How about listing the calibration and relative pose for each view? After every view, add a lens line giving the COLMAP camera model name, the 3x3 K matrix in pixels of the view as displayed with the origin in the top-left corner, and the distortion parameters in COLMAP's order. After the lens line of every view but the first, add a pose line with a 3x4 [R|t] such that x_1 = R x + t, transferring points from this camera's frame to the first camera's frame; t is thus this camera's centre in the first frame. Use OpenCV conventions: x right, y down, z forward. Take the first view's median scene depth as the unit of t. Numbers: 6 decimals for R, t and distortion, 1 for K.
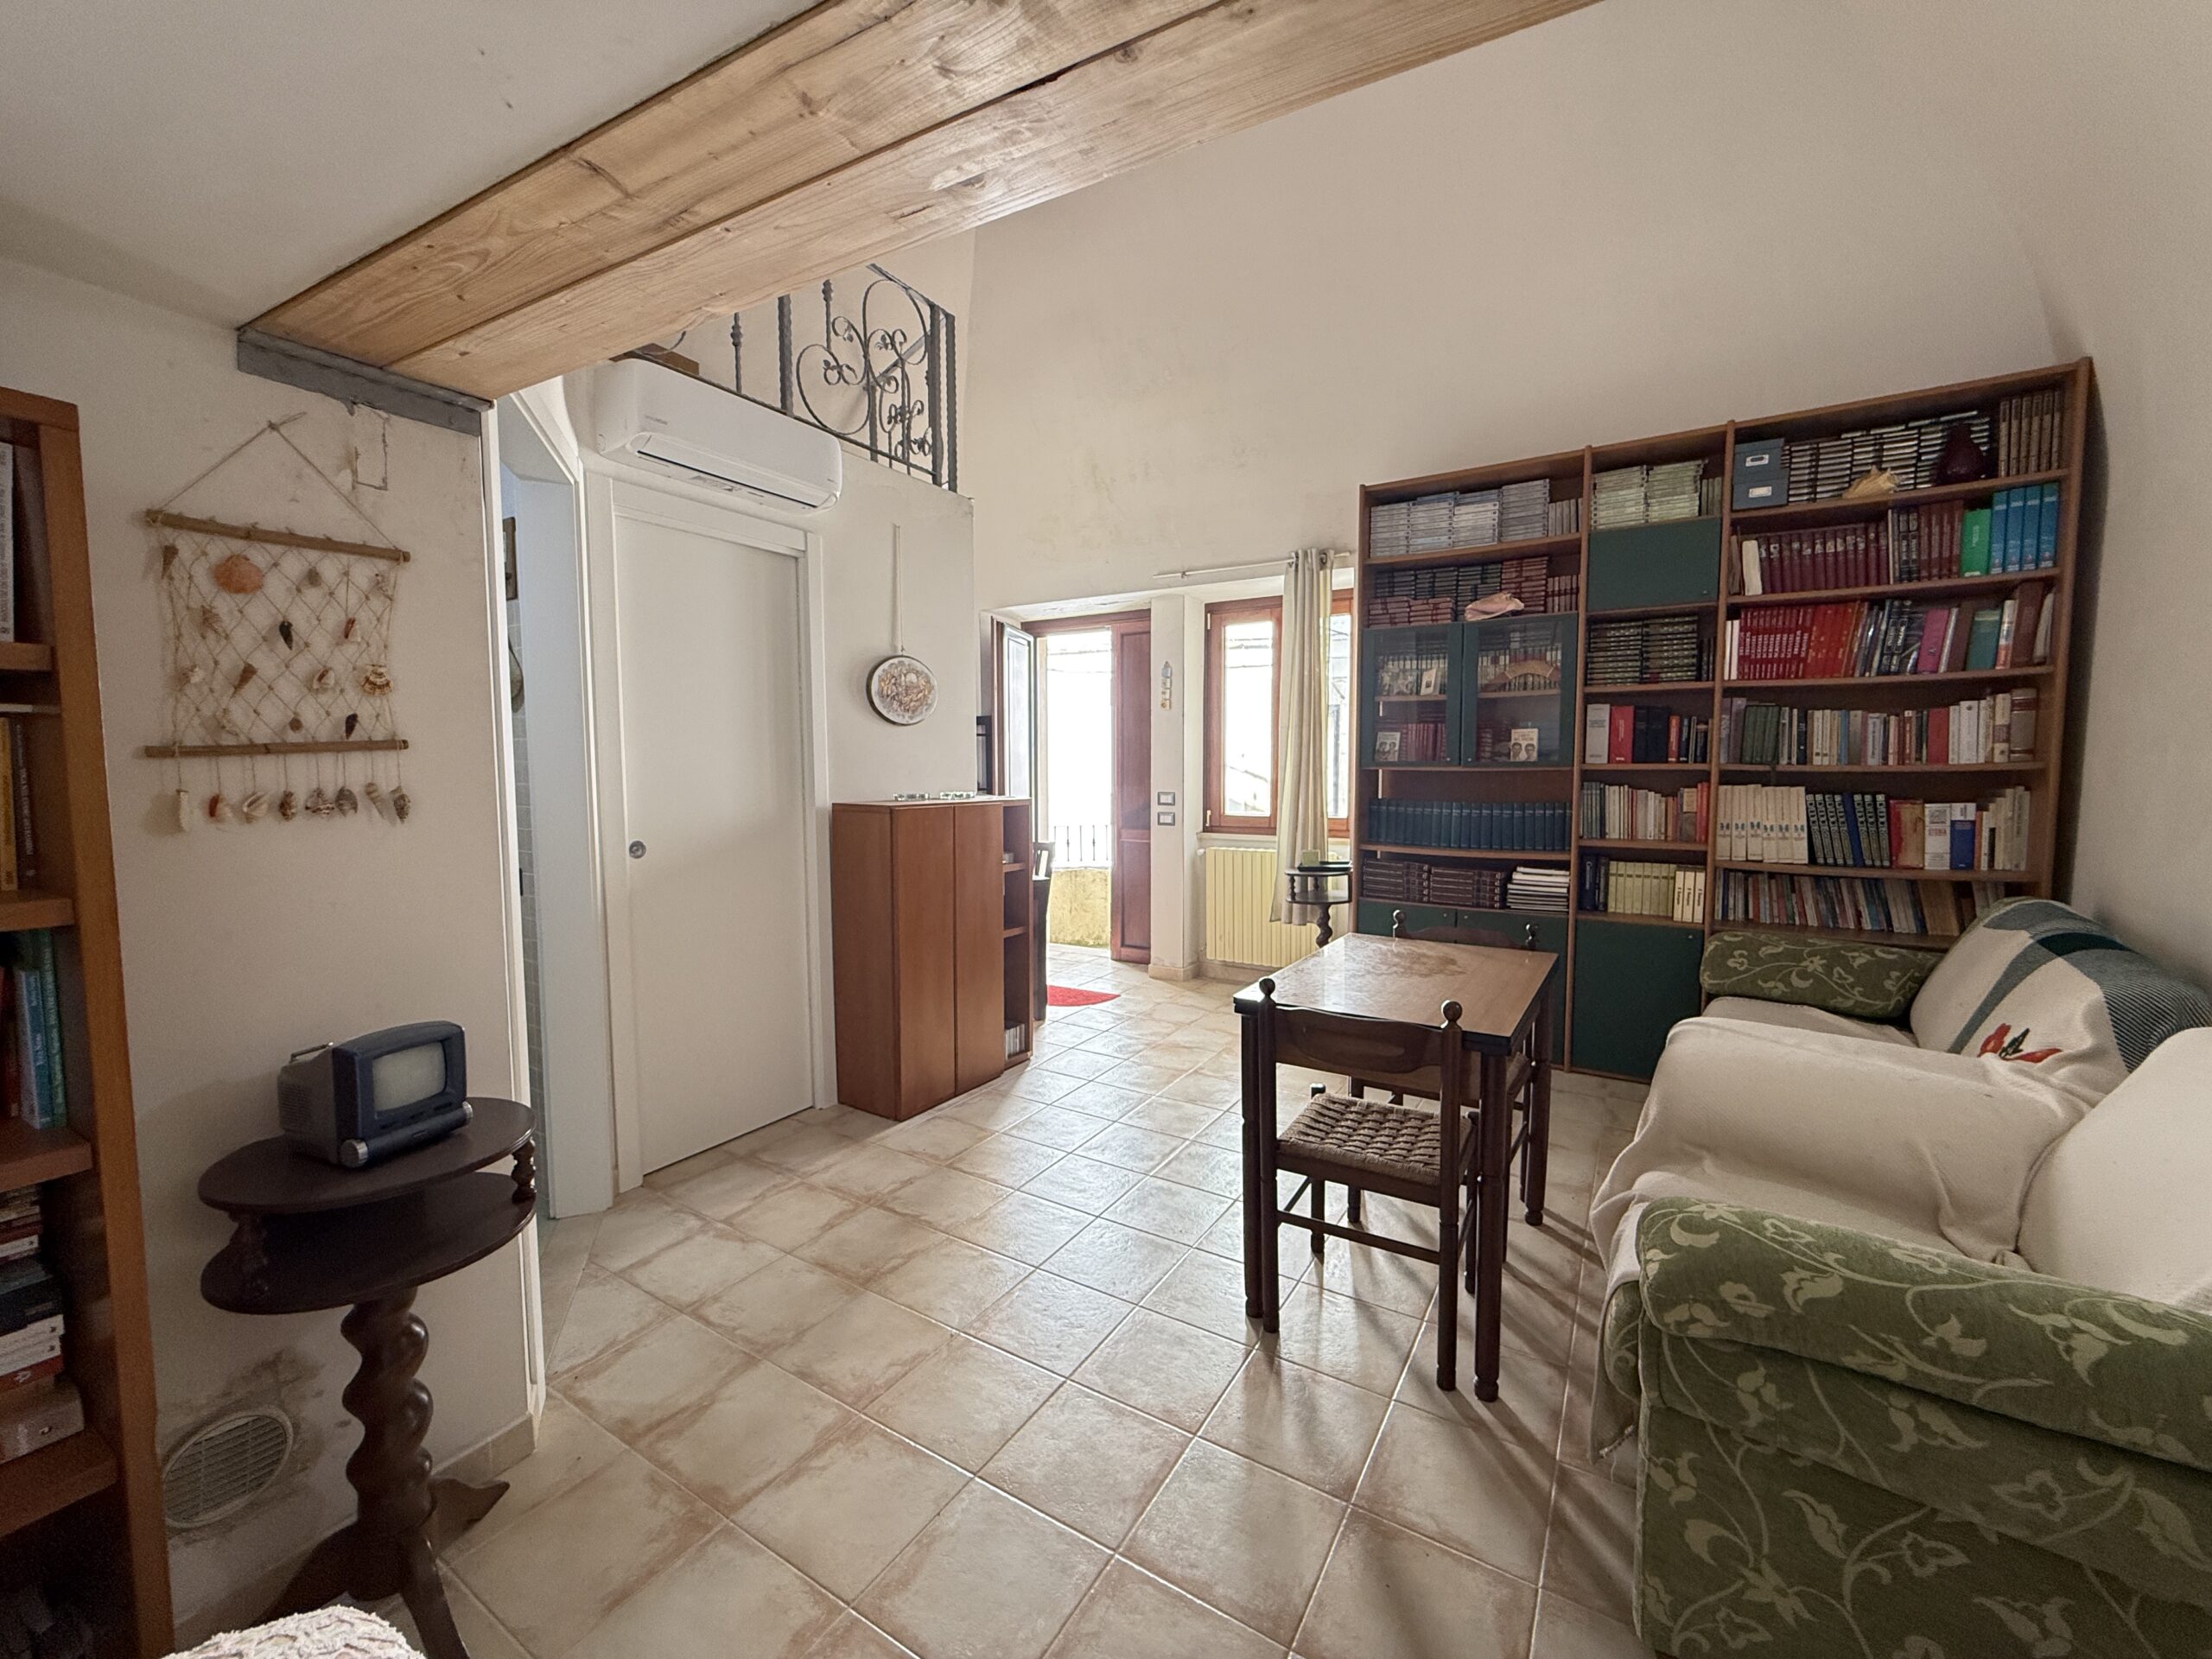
lens RADIAL K [[882.0, 0, 1100.6], [0, 882.0, 827.5], [0, 0, 1]] dist [-0.000533, 0.000120]
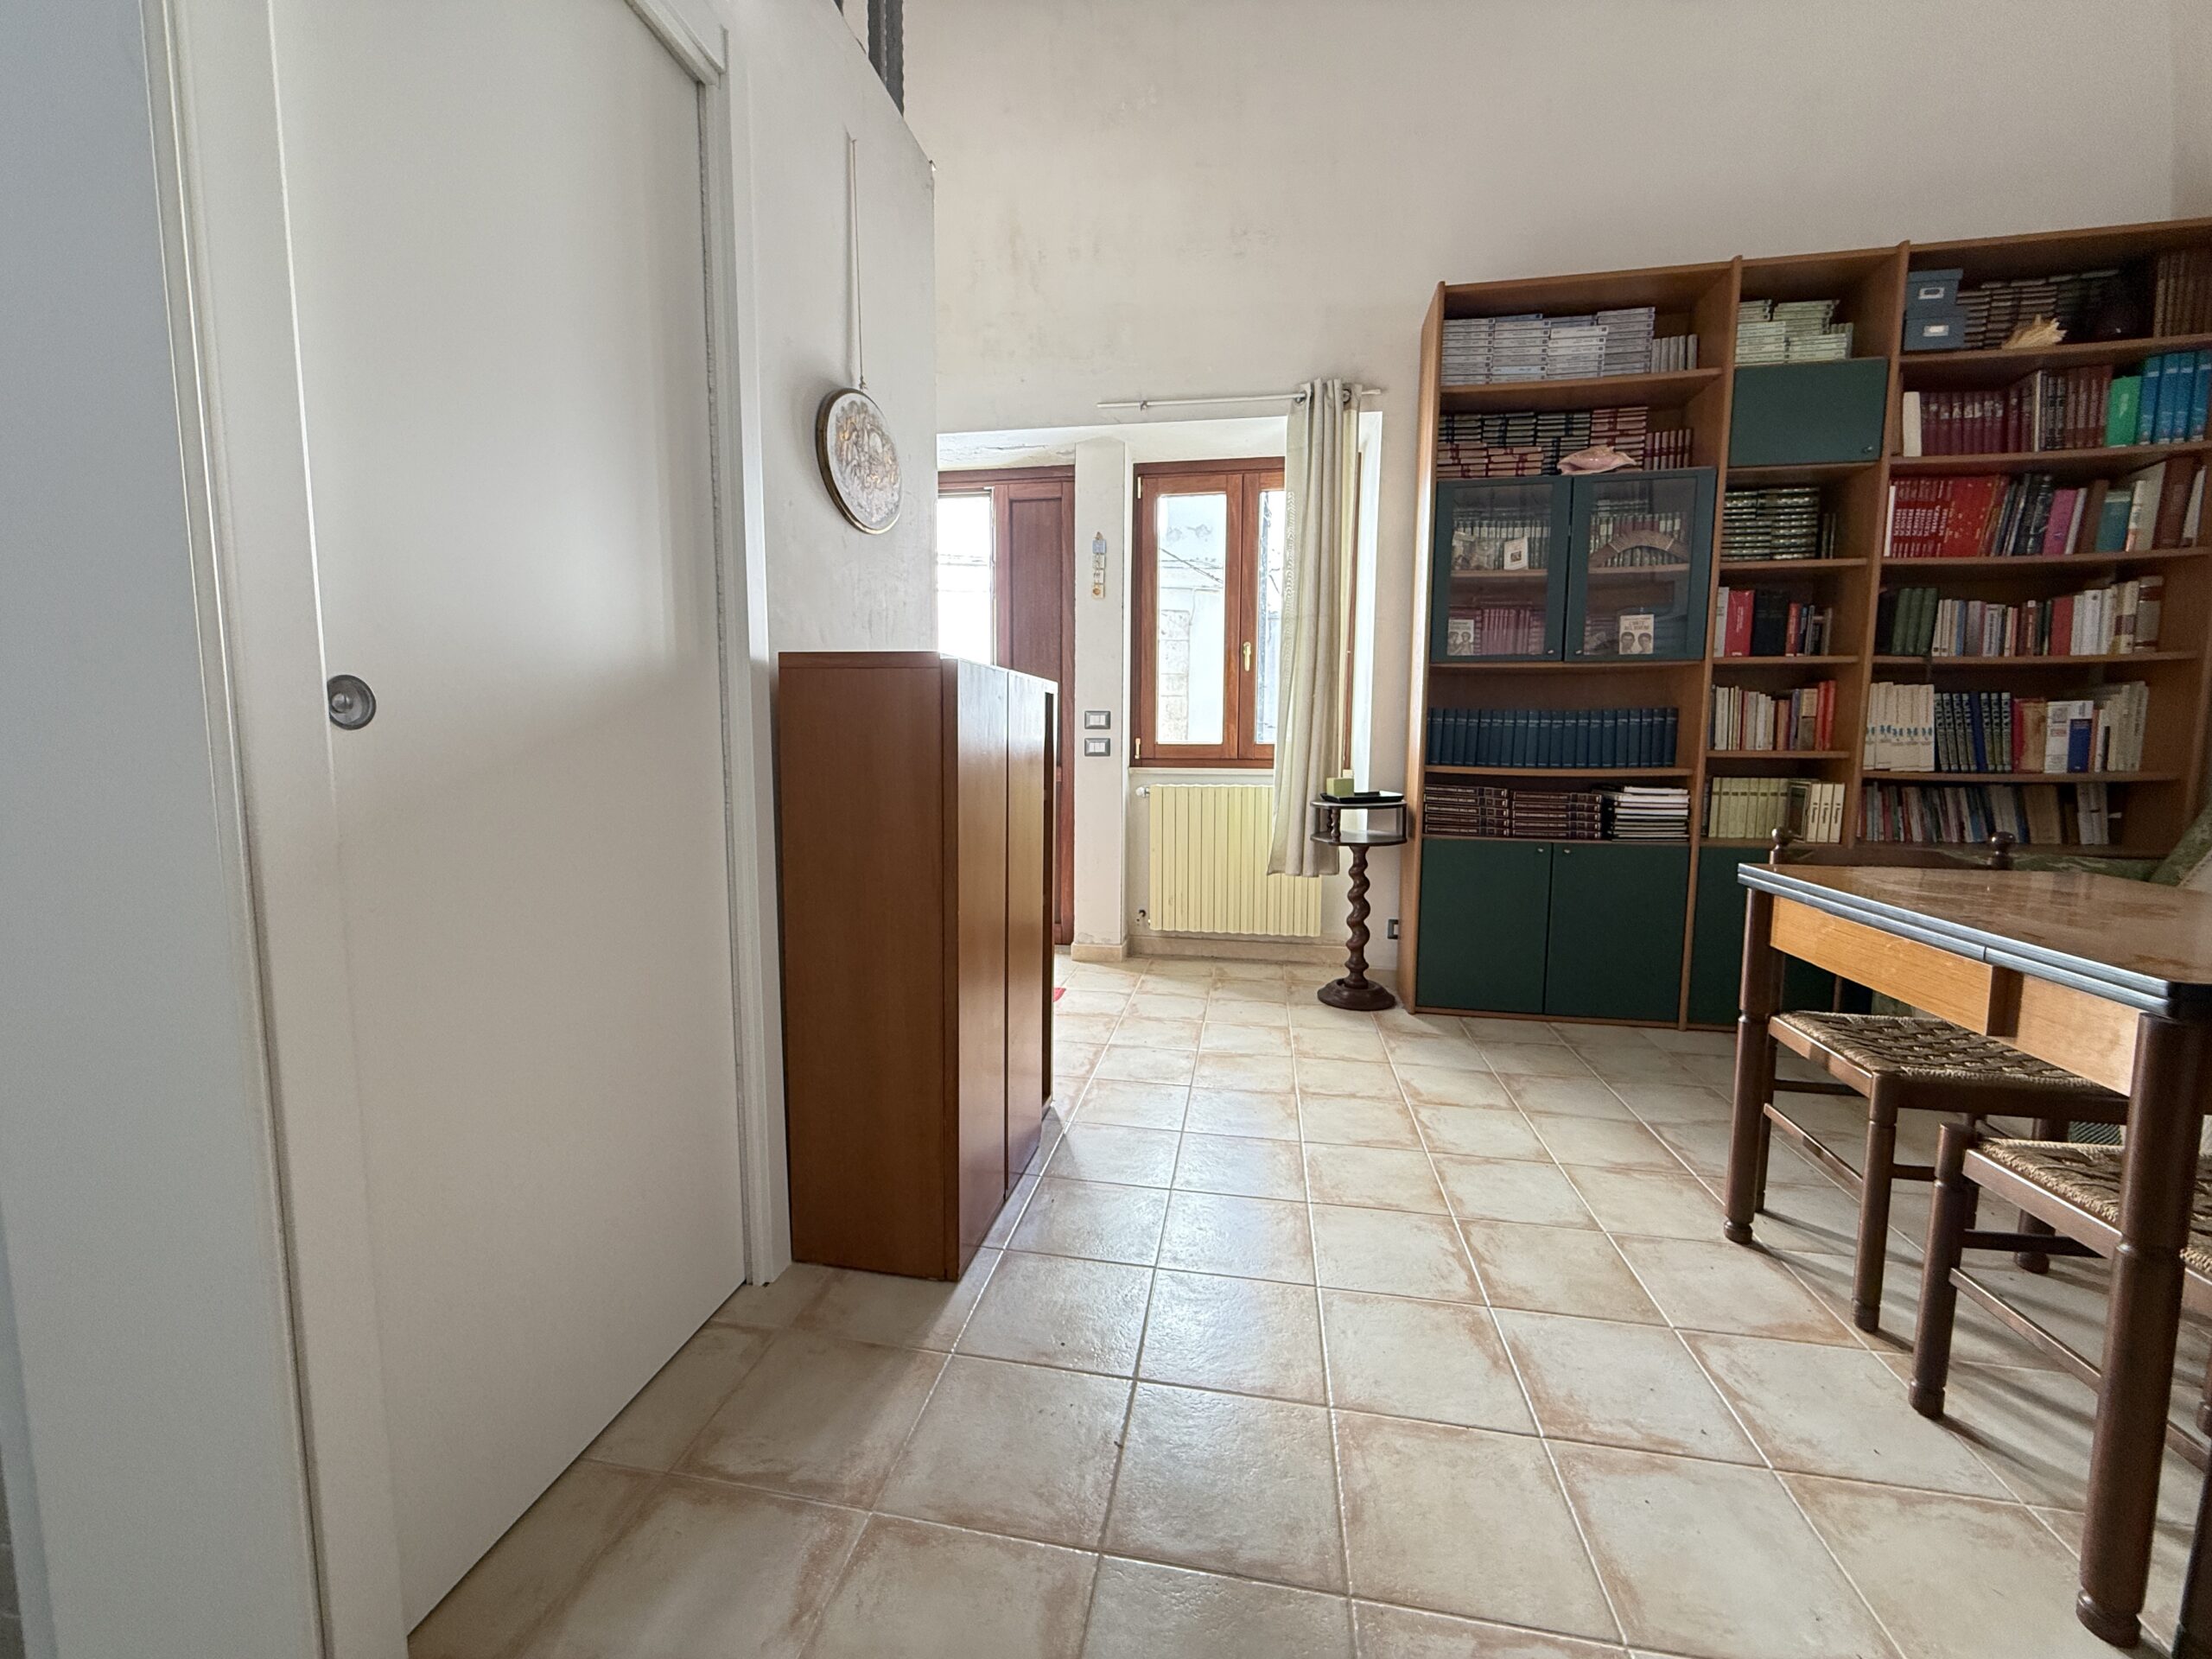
lens RADIAL K [[882.4, 0, 1100.6], [0, 882.4, 827.0], [0, 0, 1]] dist [0.000152, 0.000392]
pose [[0.928518, -0.028842, 0.370164, -0.330747], [0.018395, 0.999327, 0.031722, 0.056051], [-0.370830, -0.022645, 0.928425, 0.501701]]
